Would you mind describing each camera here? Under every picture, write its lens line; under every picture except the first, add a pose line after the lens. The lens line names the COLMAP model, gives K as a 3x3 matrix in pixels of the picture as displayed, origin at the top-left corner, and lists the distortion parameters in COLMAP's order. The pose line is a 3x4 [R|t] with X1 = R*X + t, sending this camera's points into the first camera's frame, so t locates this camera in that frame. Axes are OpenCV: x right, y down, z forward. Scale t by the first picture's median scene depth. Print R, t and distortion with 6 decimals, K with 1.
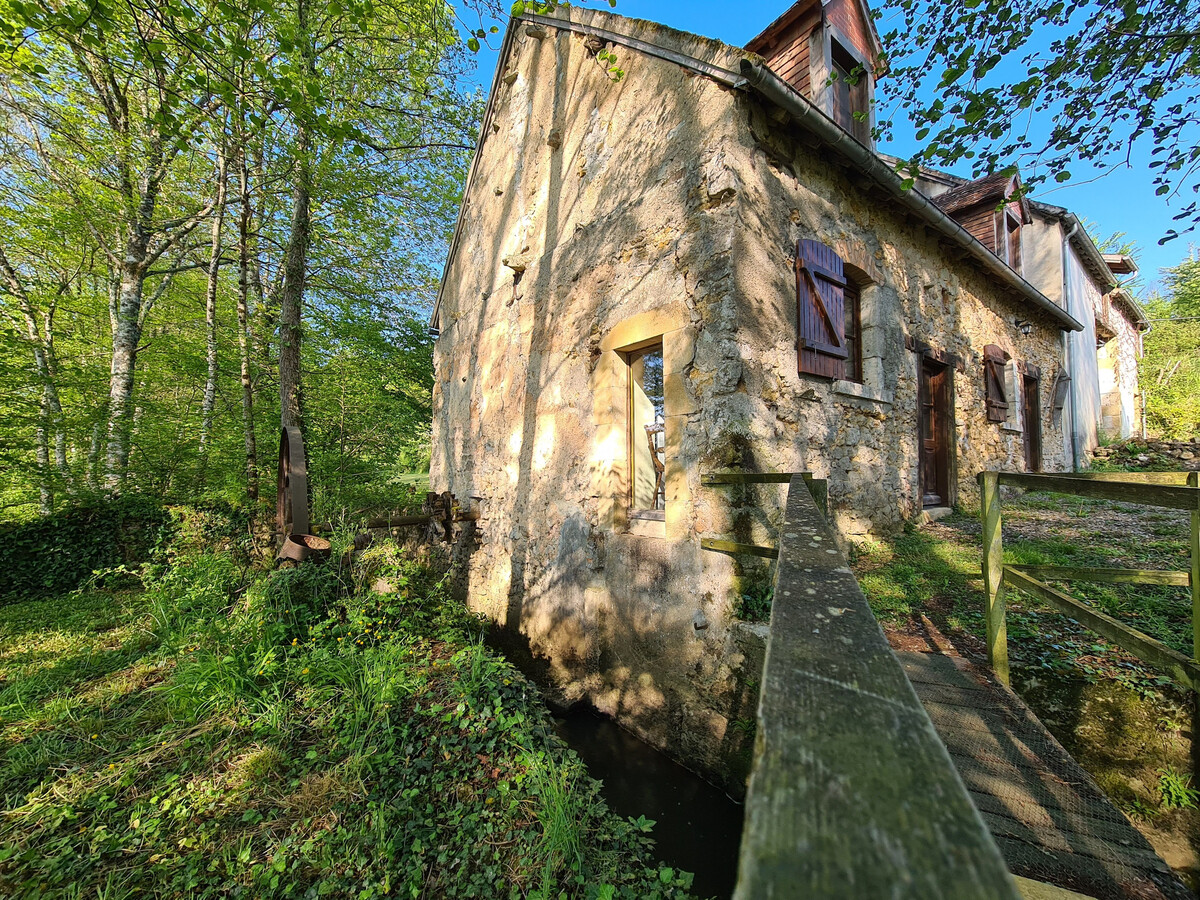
lens RADIAL K [[489.4, 0, 594.8], [0, 489.4, 455.2], [0, 0, 1]] dist [0.006190, -0.003420]
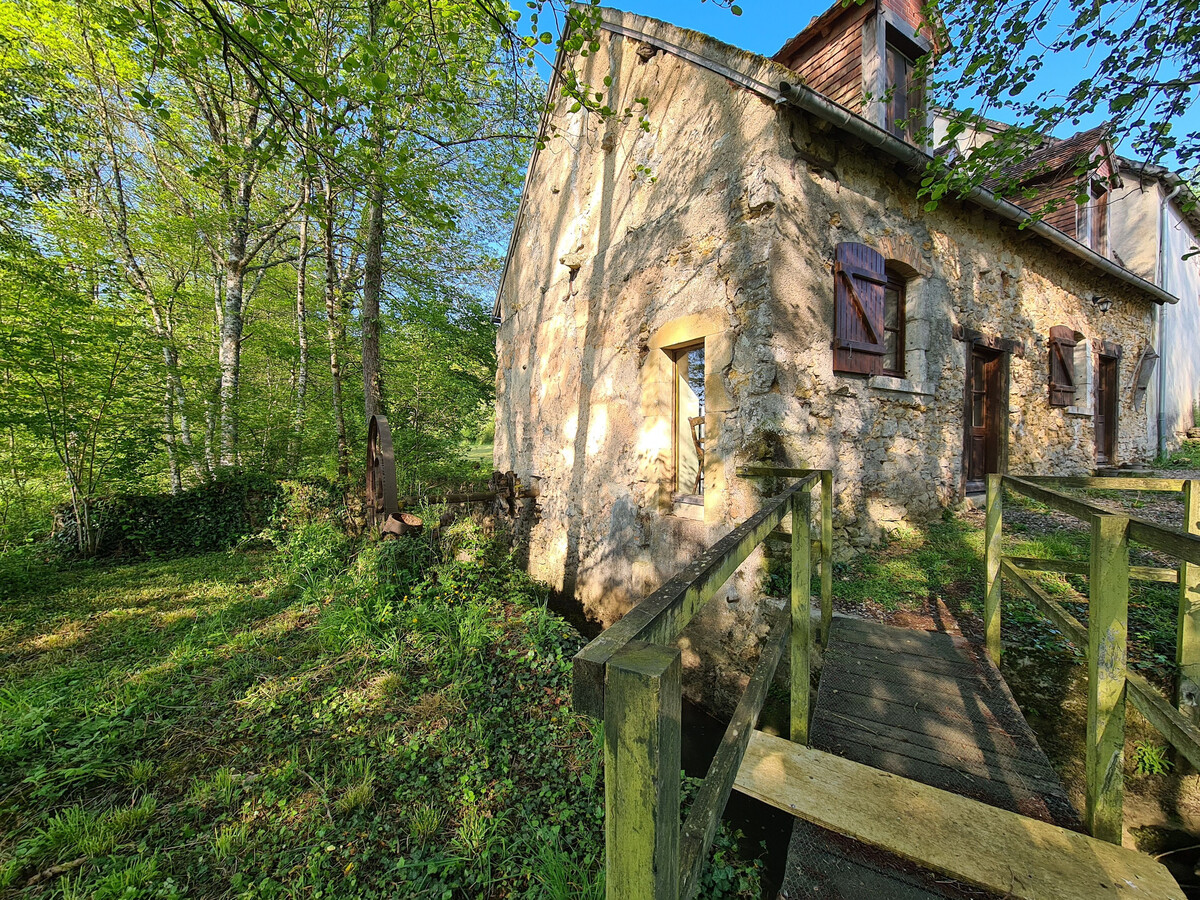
lens RADIAL K [[489.4, 0, 594.8], [0, 489.4, 455.2], [0, 0, 1]] dist [0.006190, -0.003420]
pose [[0.993865, 0.009419, -0.110201, 0.015466], [-0.002845, 0.998215, 0.059660, -0.040630], [0.110567, -0.058980, 0.992117, -0.110818]]
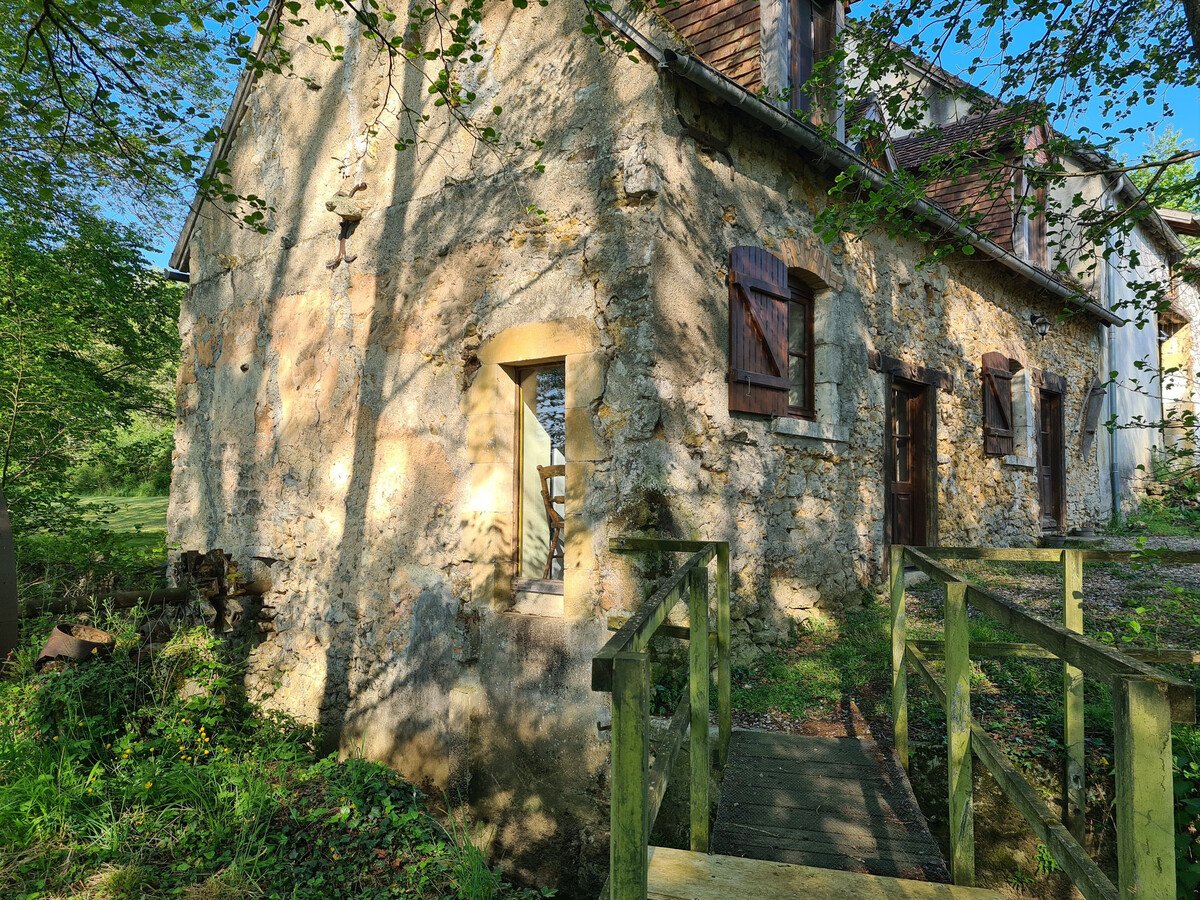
lens RADIAL K [[893.8, 0, 611.2], [0, 893.8, 451.0], [0, 0, 1]] dist [0.078950, -0.051108]
pose [[0.977902, 0.022752, 0.207823, -0.071847], [-0.020116, 0.999688, -0.014790, -0.064651], [-0.208095, 0.010282, 0.978055, -0.355979]]
